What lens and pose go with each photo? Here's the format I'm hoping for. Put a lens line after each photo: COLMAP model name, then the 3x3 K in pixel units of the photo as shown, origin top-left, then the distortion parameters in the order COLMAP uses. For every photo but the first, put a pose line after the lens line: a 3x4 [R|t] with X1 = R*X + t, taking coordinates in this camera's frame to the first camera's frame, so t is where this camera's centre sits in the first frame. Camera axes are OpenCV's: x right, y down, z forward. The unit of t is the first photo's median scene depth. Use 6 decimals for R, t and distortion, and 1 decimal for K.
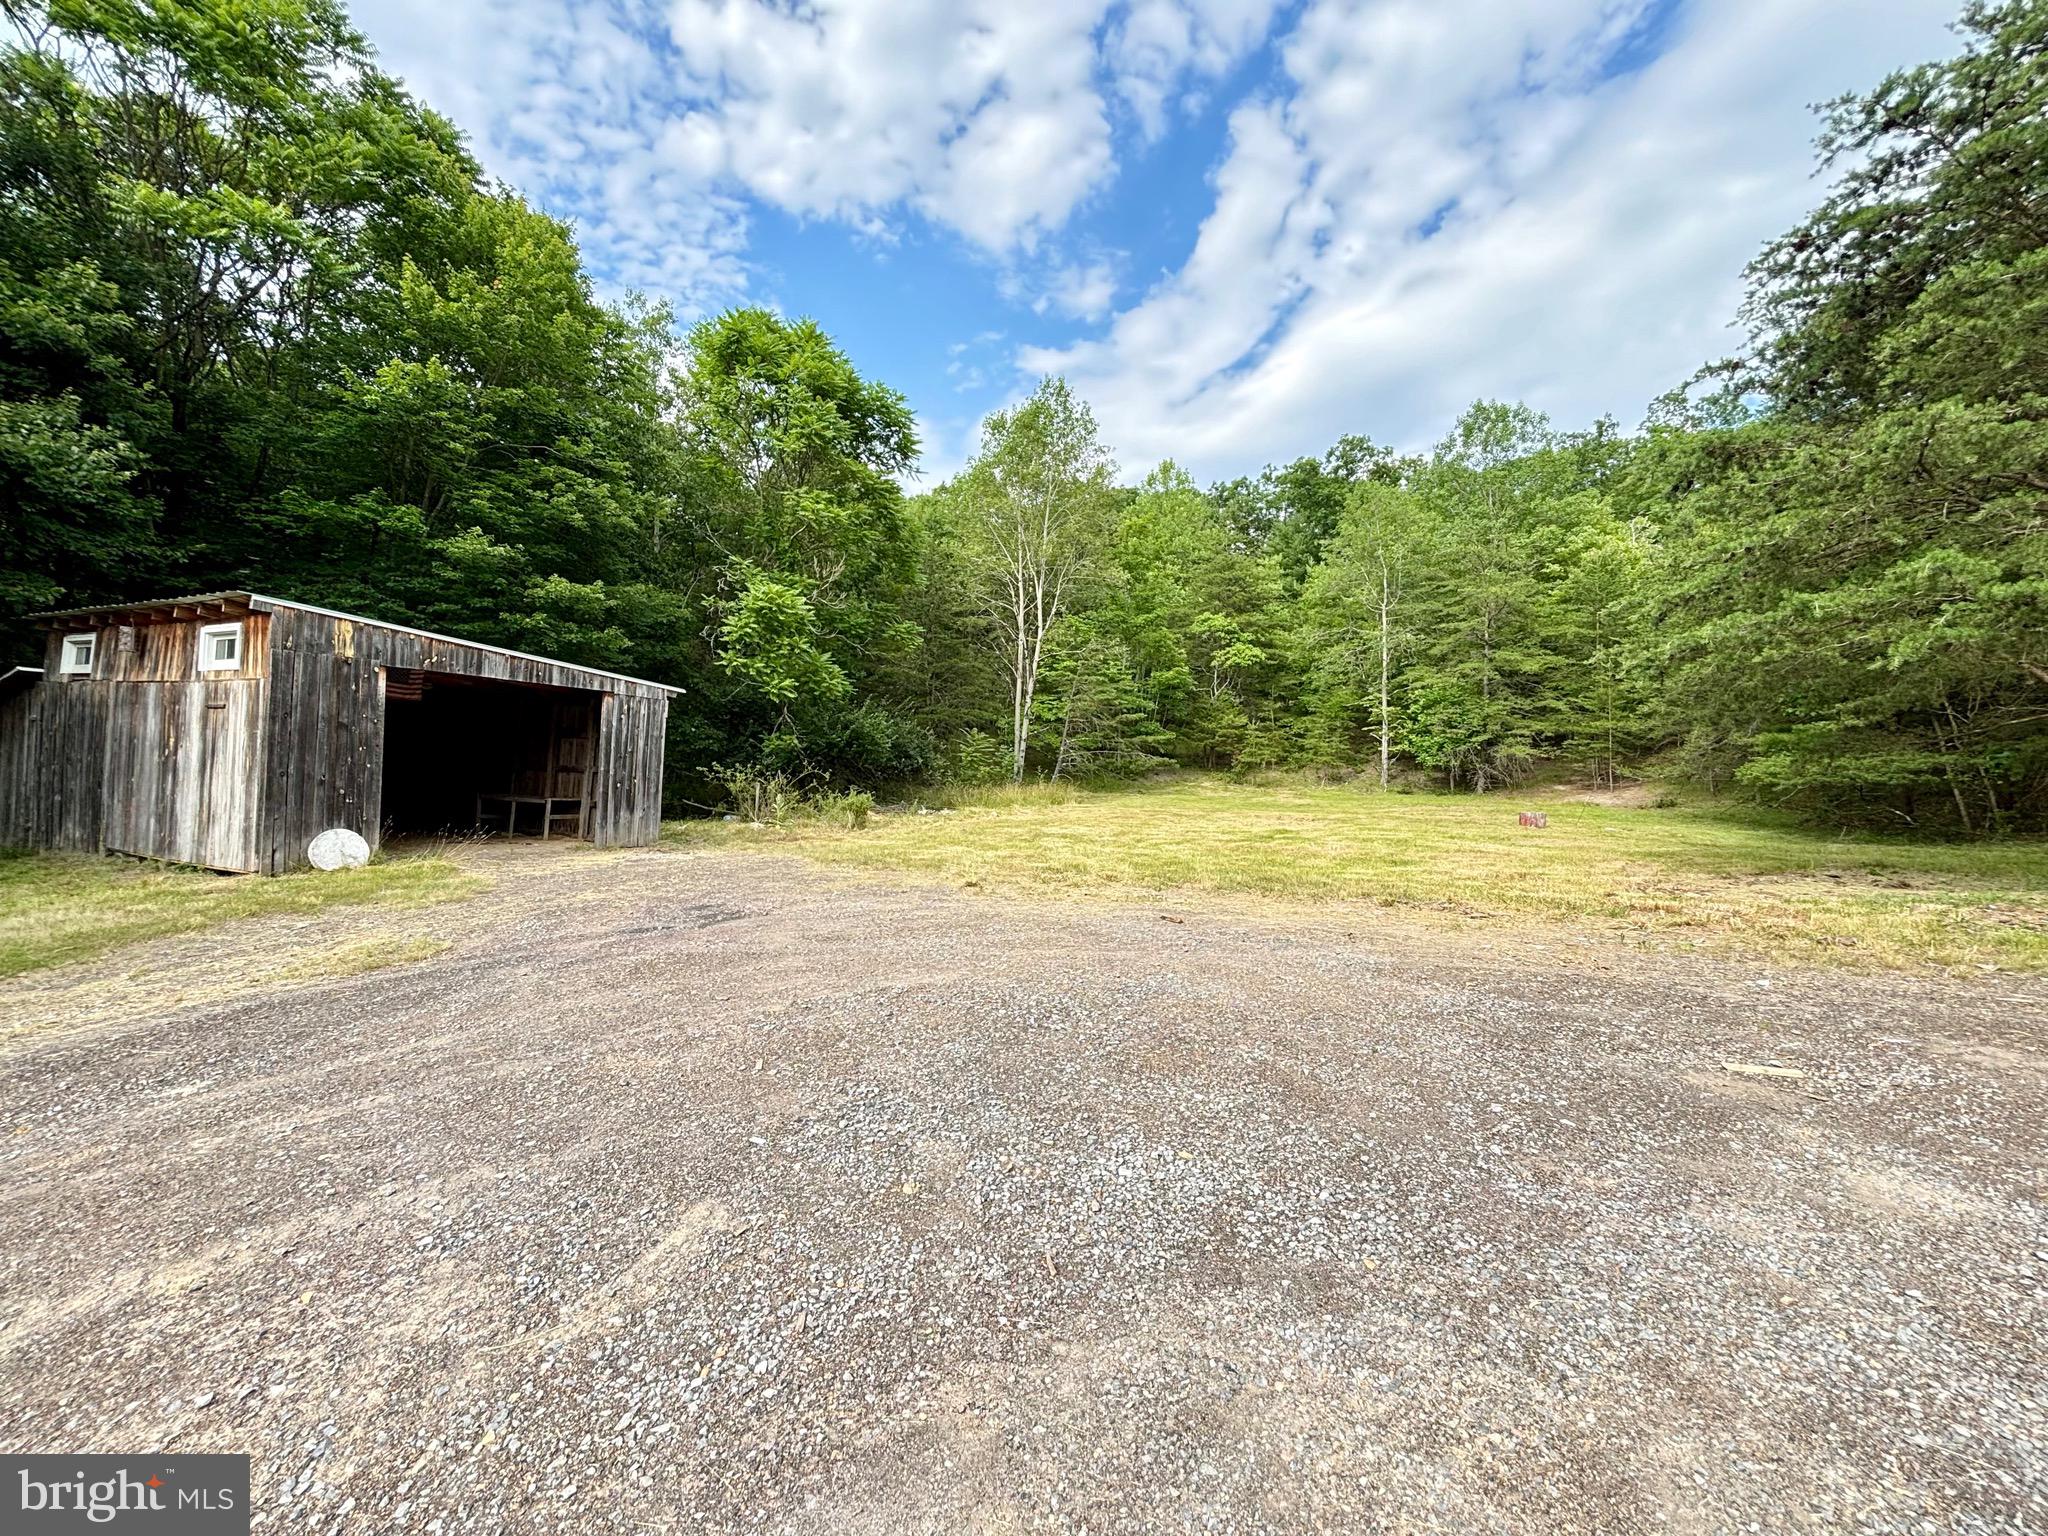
lens RADIAL K [[833.0, 0, 1019.1], [0, 833.0, 767.5], [0, 0, 1]] dist [0.002921, 0.000708]
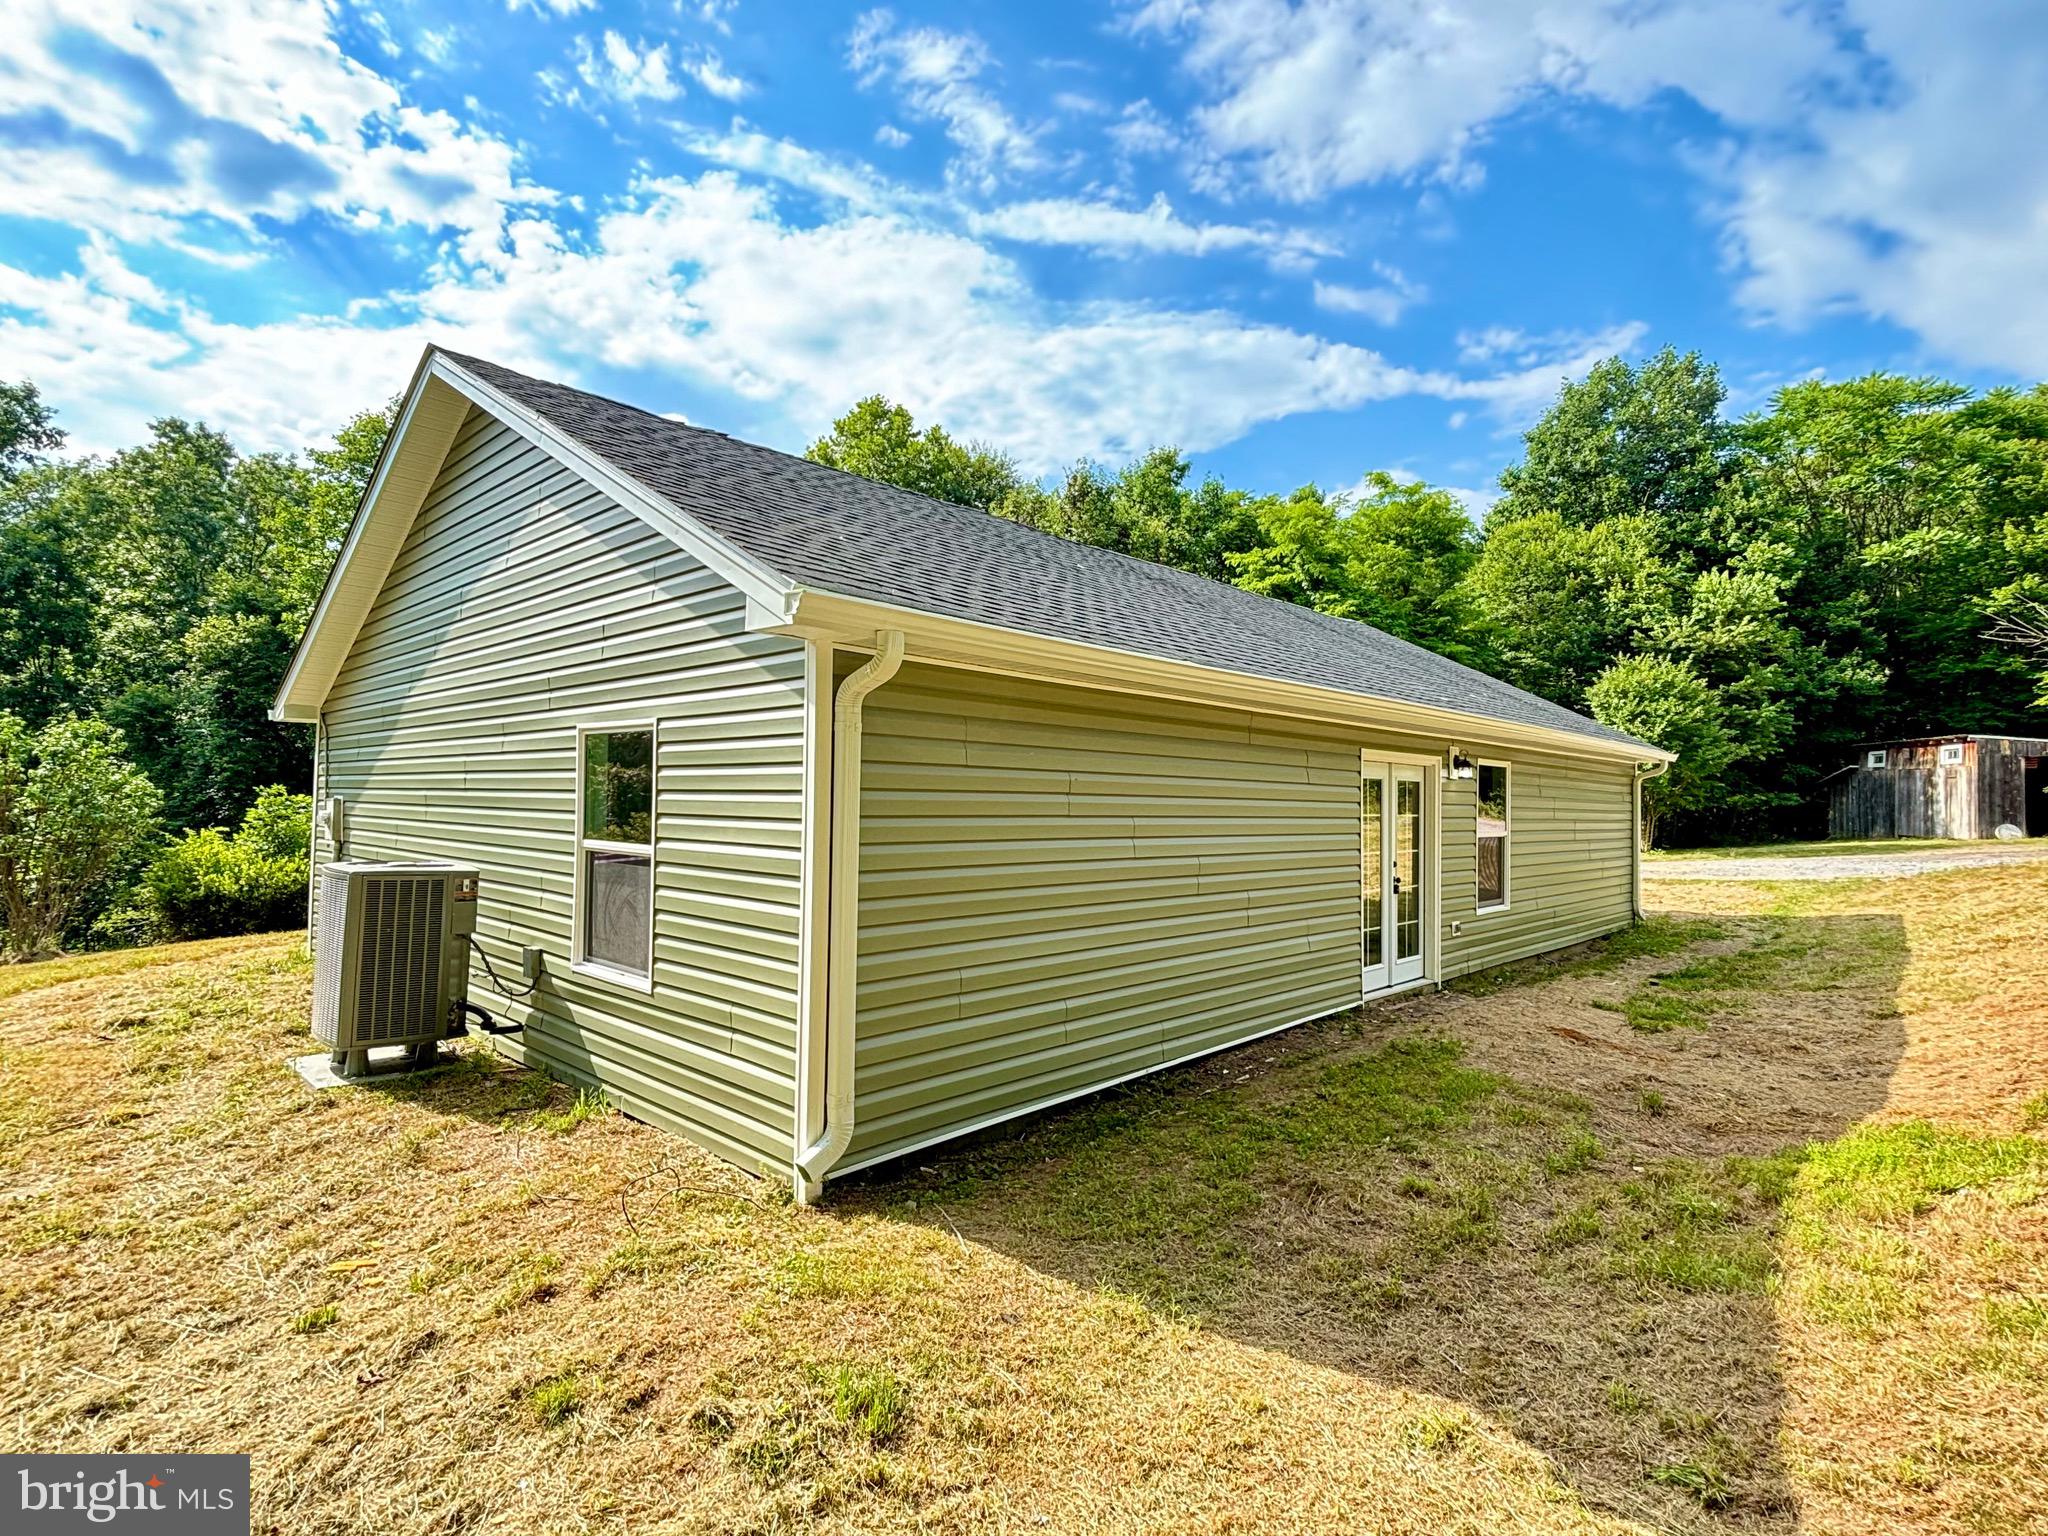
lens RADIAL K [[1016.1, 0, 1024.0], [0, 1016.1, 768.0], [0, 0, 1]] dist [0.002152, 0.000527]
pose [[0.205091, -0.063902, -0.976655, 0.812523], [-0.005497, 0.997775, -0.066439, 0.065711], [0.978728, 0.018995, 0.204283, -1.300808]]
